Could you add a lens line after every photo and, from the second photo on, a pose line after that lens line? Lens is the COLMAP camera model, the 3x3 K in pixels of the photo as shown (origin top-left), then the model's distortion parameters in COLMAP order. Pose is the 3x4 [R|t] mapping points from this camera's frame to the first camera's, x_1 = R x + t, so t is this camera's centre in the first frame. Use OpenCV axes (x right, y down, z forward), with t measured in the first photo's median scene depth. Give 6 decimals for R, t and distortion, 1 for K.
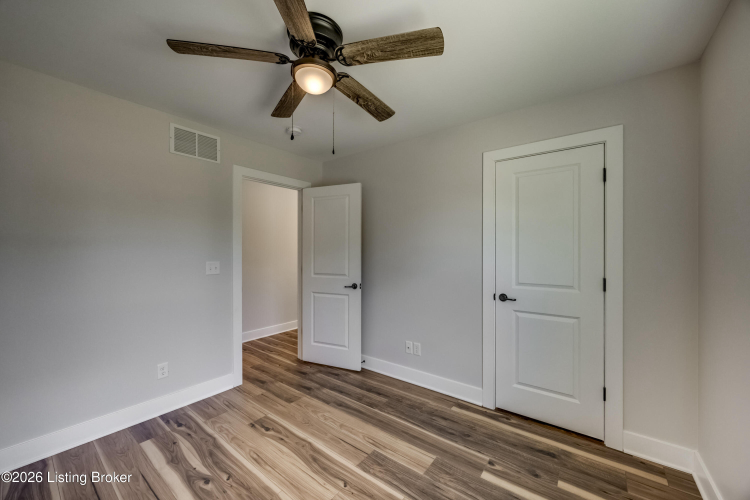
lens RADIAL K [[288.8, 0, 377.4], [0, 288.8, 254.0], [0, 0, 1]] dist [-0.003264, 0.000157]
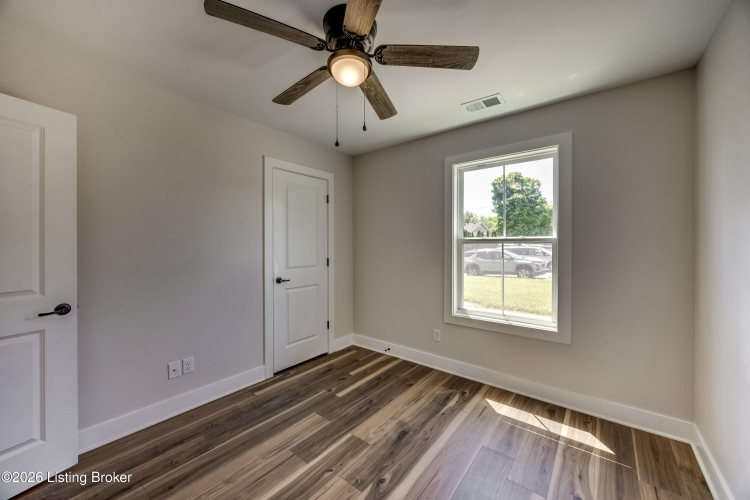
lens RADIAL K [[288.8, 0, 373.8], [0, 288.8, 250.1], [0, 0, 1]] dist [-0.003264, 0.000157]
pose [[0.010867, -0.022865, 0.999679, -0.799266], [0.007231, 0.999714, 0.022787, -0.004187], [-0.999915, 0.006981, 0.011030, 0.591544]]
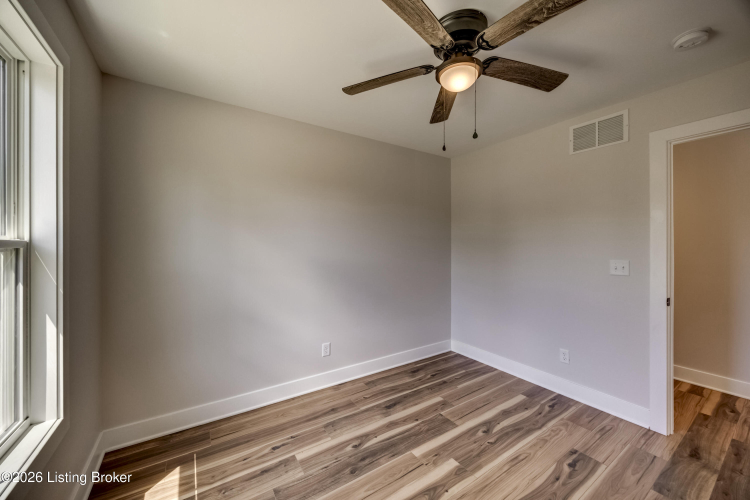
lens RADIAL K [[288.8, 0, 376.9], [0, 288.8, 247.1], [0, 0, 1]] dist [-0.003264, 0.000157]
pose [[-0.336615, 0.003111, -0.941637, 0.533094], [-0.005817, 0.999969, 0.005383, -0.013318], [0.941624, 0.007290, -0.336587, 0.694255]]
